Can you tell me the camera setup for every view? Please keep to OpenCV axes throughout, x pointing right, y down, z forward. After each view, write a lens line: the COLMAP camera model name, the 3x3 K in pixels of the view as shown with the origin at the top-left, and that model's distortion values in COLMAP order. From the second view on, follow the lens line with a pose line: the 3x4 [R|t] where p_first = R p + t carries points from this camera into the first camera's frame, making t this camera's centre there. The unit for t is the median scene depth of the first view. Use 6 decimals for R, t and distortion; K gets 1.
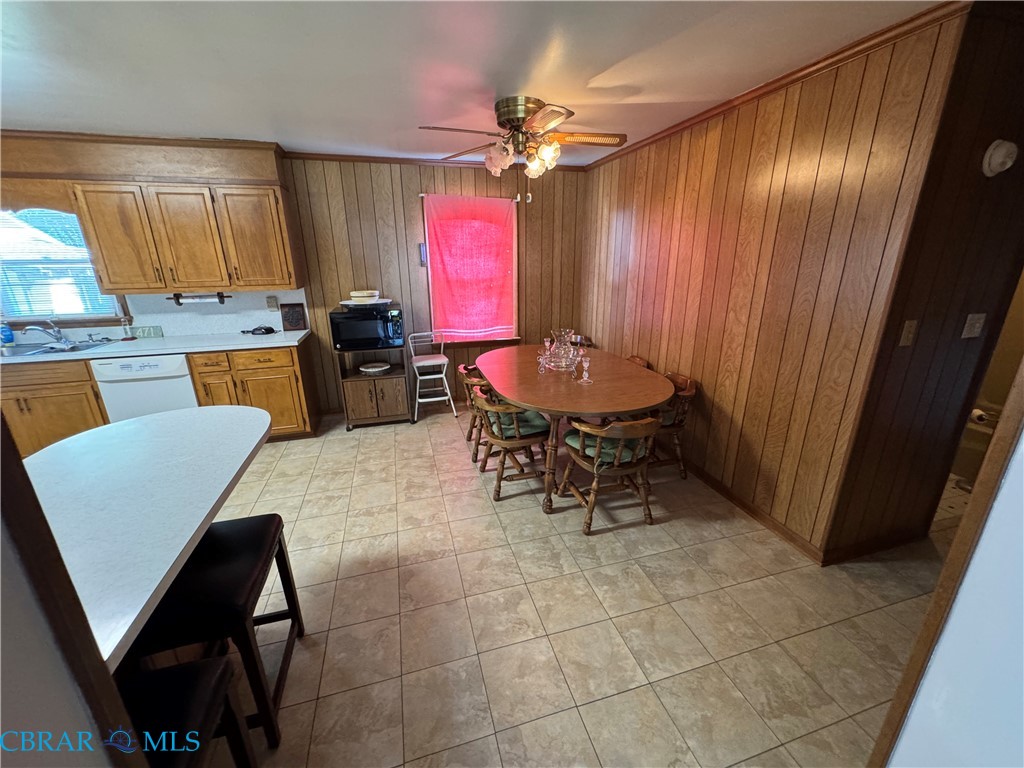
lens RADIAL K [[411.2, 0, 512.5], [0, 411.2, 385.0], [0, 0, 1]] dist [-0.001110, 0.000105]
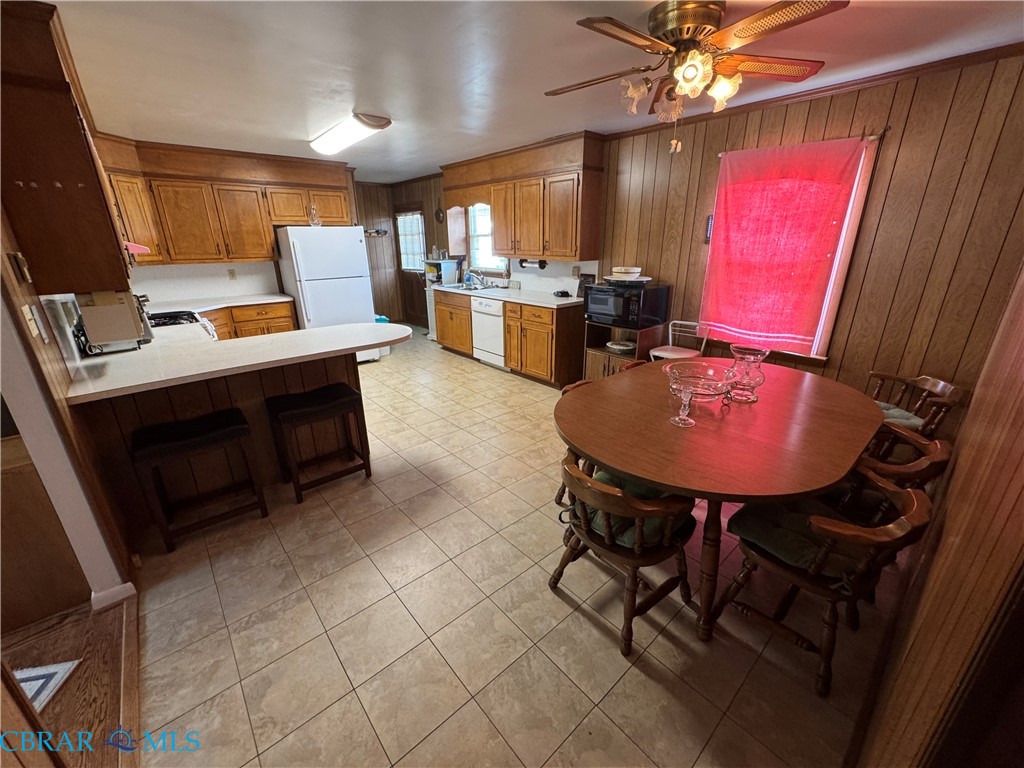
lens RADIAL K [[411.2, 0, 511.9], [0, 411.2, 385.6], [0, 0, 1]] dist [-0.001110, 0.000105]
pose [[0.420848, 0.313573, -0.851210, 0.490156], [-0.270634, 0.939023, 0.212116, -0.103268], [0.865820, 0.141098, 0.480050, 0.349182]]
